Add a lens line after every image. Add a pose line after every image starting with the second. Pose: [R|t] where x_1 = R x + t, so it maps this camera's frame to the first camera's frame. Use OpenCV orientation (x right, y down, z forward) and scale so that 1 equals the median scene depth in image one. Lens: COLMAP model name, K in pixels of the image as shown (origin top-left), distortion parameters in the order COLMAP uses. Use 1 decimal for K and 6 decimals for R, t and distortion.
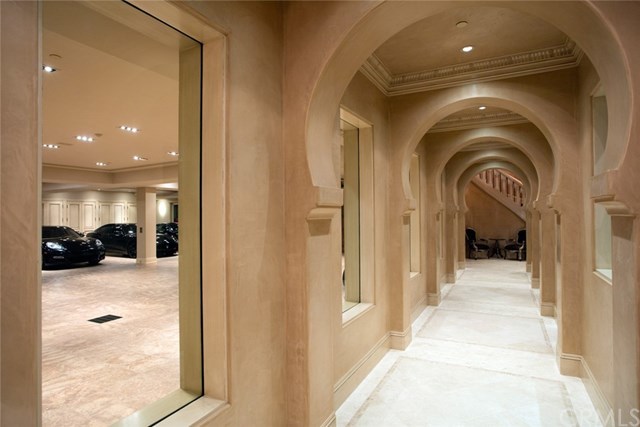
lens RADIAL K [[384.6, 0, 320.0], [0, 384.6, 213.5], [0, 0, 1]] dist [-0.003270, 0.000097]
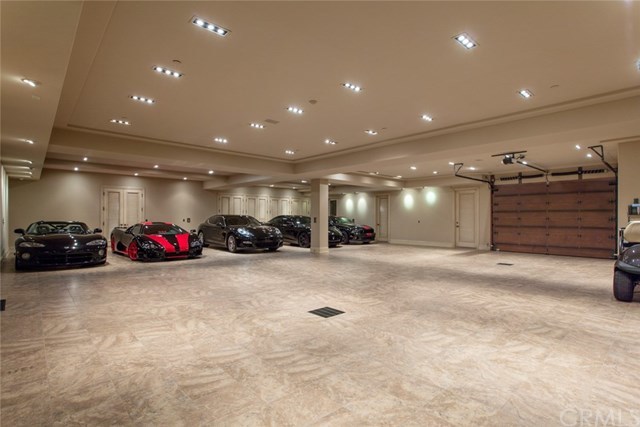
lens RADIAL K [[357.2, 0, 320.0], [0, 357.2, 213.5], [0, 0, 1]] dist [0.024289, -0.000209]
pose [[0.939116, 0.021312, -0.342938, -0.127719], [-0.022416, 0.999748, 0.000743, 0.024512], [0.342867, 0.006989, 0.939358, 0.107491]]
